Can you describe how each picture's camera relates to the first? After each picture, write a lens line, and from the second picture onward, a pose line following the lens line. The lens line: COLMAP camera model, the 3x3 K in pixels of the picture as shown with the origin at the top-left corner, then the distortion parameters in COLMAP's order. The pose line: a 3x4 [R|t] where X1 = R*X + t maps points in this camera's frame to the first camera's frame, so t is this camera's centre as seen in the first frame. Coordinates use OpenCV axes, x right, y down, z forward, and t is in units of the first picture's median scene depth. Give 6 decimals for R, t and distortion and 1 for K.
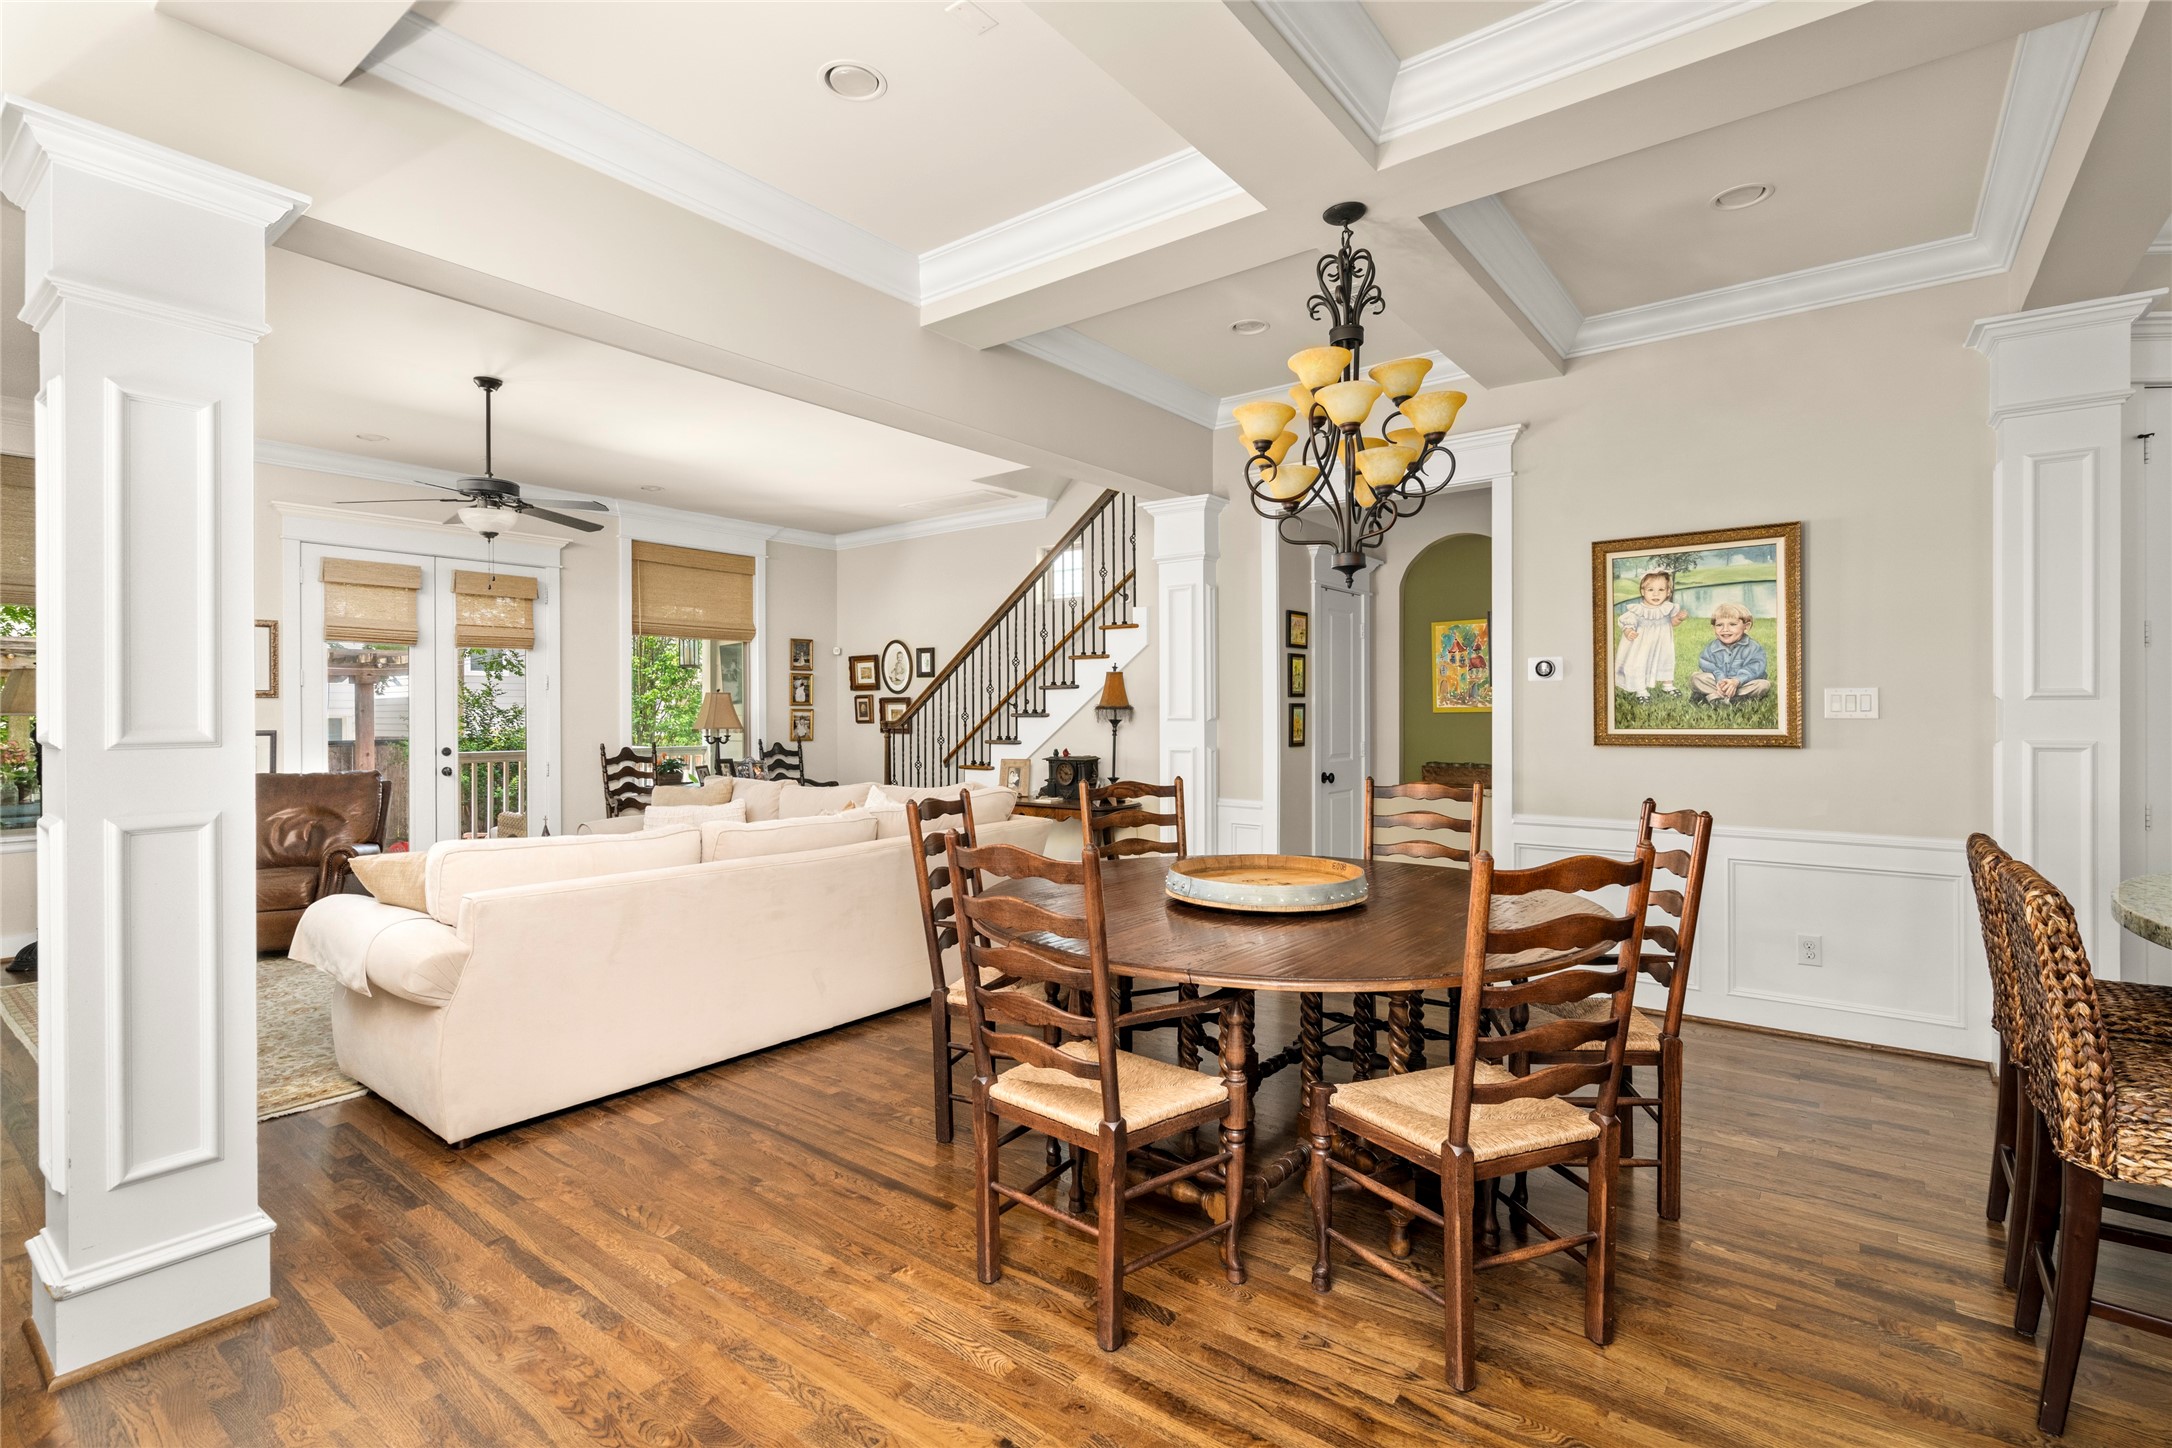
lens RADIAL K [[994.3, 0, 1080.9], [0, 994.3, 708.5], [0, 0, 1]] dist [-0.007416, 0.003502]
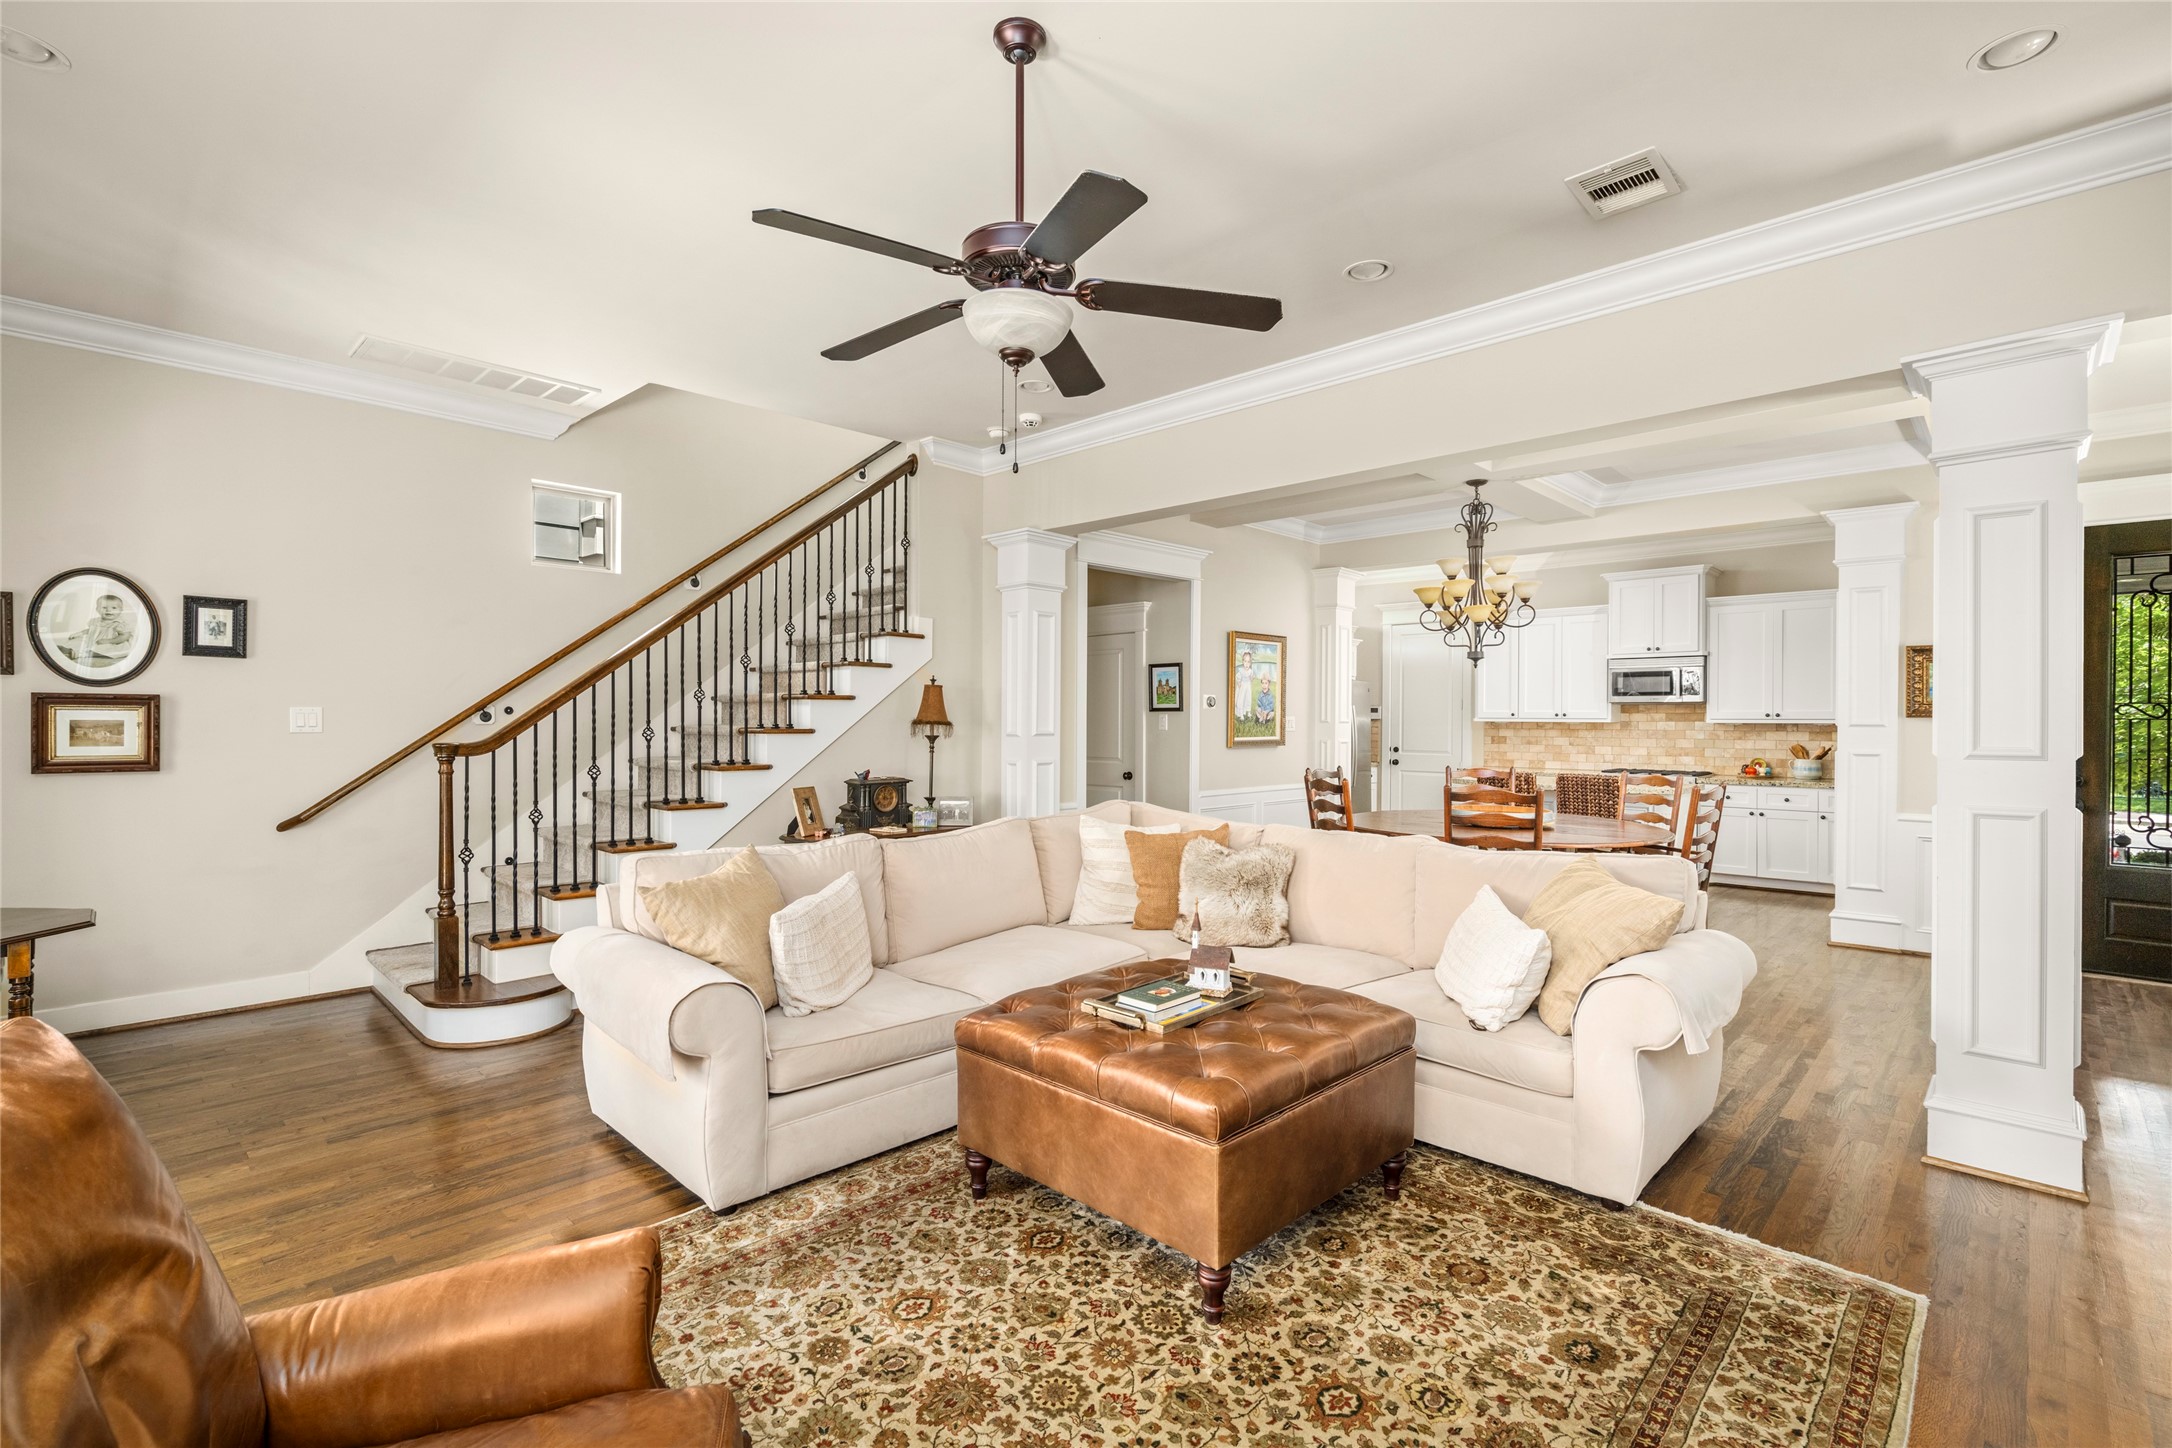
lens RADIAL K [[994.3, 0, 1084.3], [0, 994.3, 723.6], [0, 0, 1]] dist [-0.007416, 0.003502]
pose [[0.110992, 0.003545, 0.993815, -0.881980], [-0.005826, 0.999979, -0.002917, 0.001620], [-0.993804, -0.005466, 0.111010, 0.753070]]
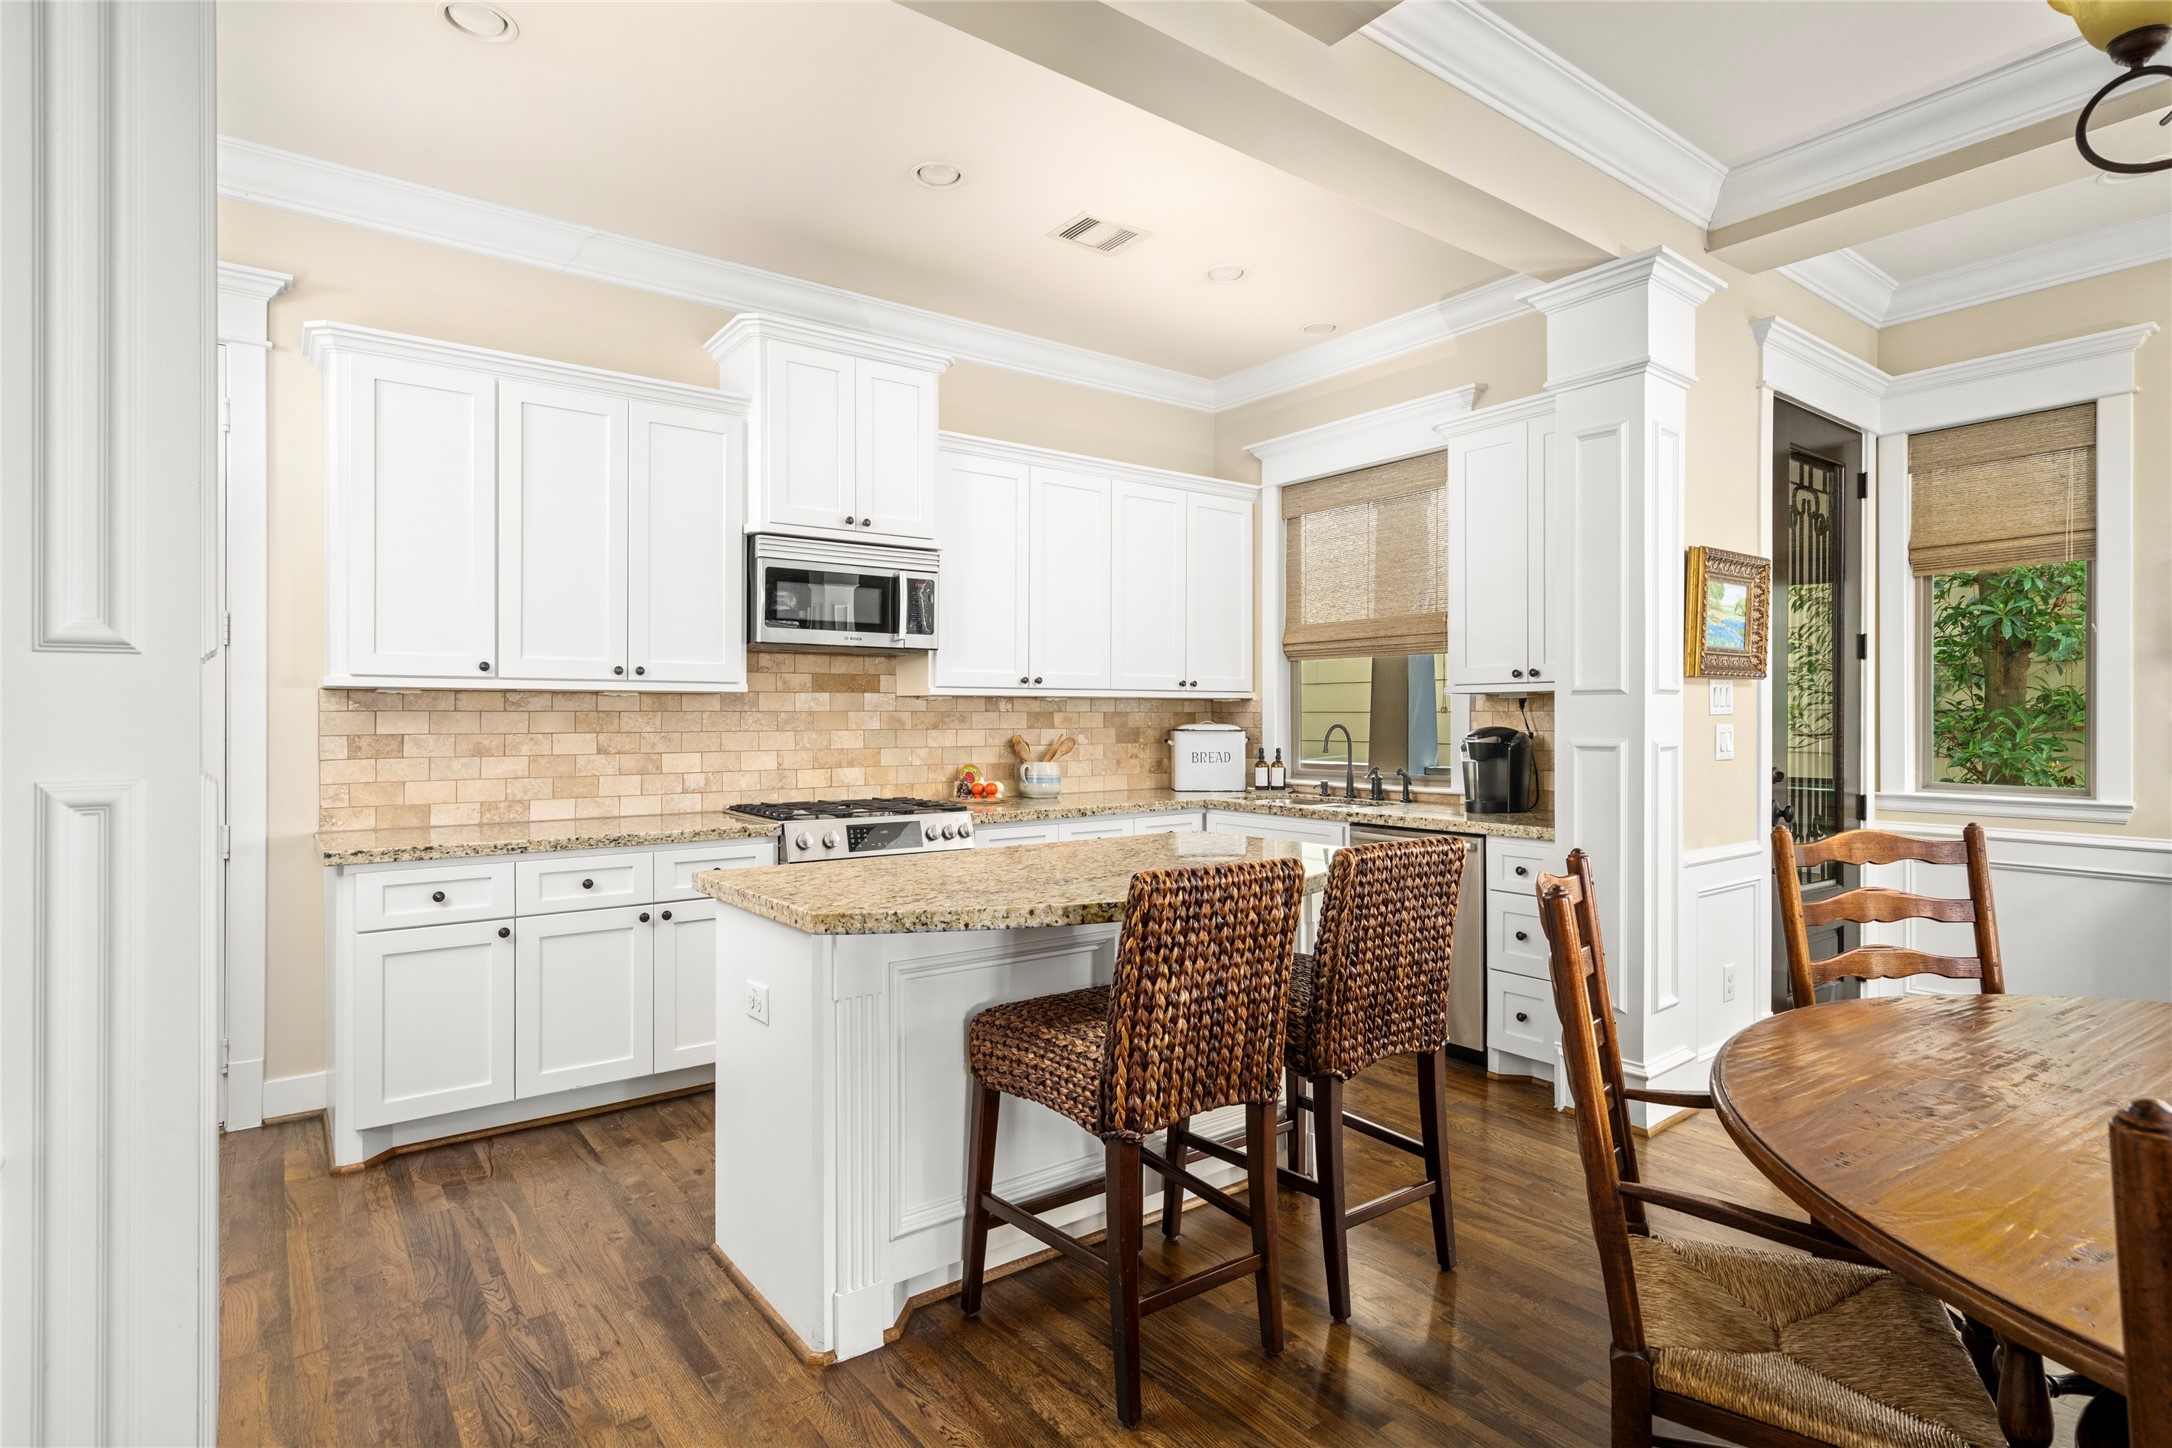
lens RADIAL K [[1090.6, 0, 1085.5], [0, 1090.6, 718.3], [0, 0, 1]] dist [-0.002235, 0.002847]
pose [[-0.963375, 0.006743, 0.268073, 0.310061], [0.006834, 0.999976, -0.000592, 0.008013], [-0.268071, 0.001262, -0.963398, 0.713189]]
